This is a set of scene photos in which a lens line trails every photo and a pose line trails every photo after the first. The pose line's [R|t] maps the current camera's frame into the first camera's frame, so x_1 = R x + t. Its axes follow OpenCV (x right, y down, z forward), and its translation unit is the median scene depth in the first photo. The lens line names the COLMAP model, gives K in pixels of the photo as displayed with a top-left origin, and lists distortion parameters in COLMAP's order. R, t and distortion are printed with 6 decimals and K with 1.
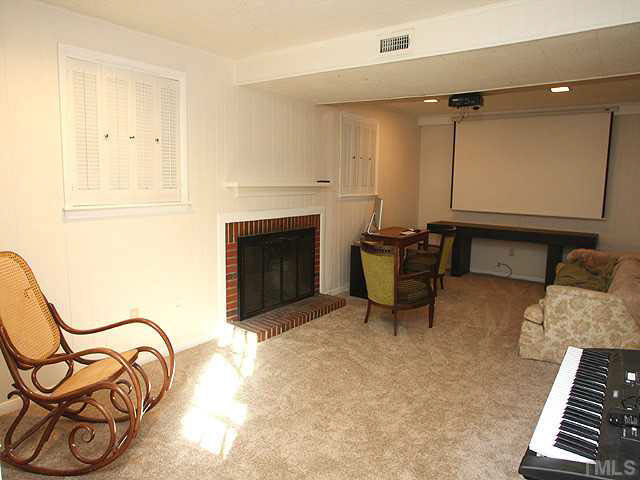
lens RADIAL K [[416.9, 0, 317.5], [0, 416.9, 236.6], [0, 0, 1]] dist [-0.061653, 0.018049]
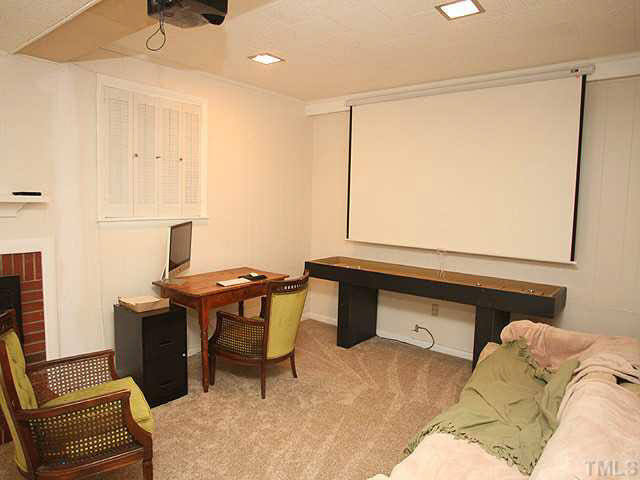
lens RADIAL K [[416.9, 0, 320.3], [0, 416.9, 239.3], [0, 0, 1]] dist [-0.061653, 0.018049]
pose [[0.999514, 0.015422, -0.027080, 0.363848], [-0.016430, 0.999165, -0.037396, -0.050847], [0.026481, 0.037823, 0.998934, 0.415969]]
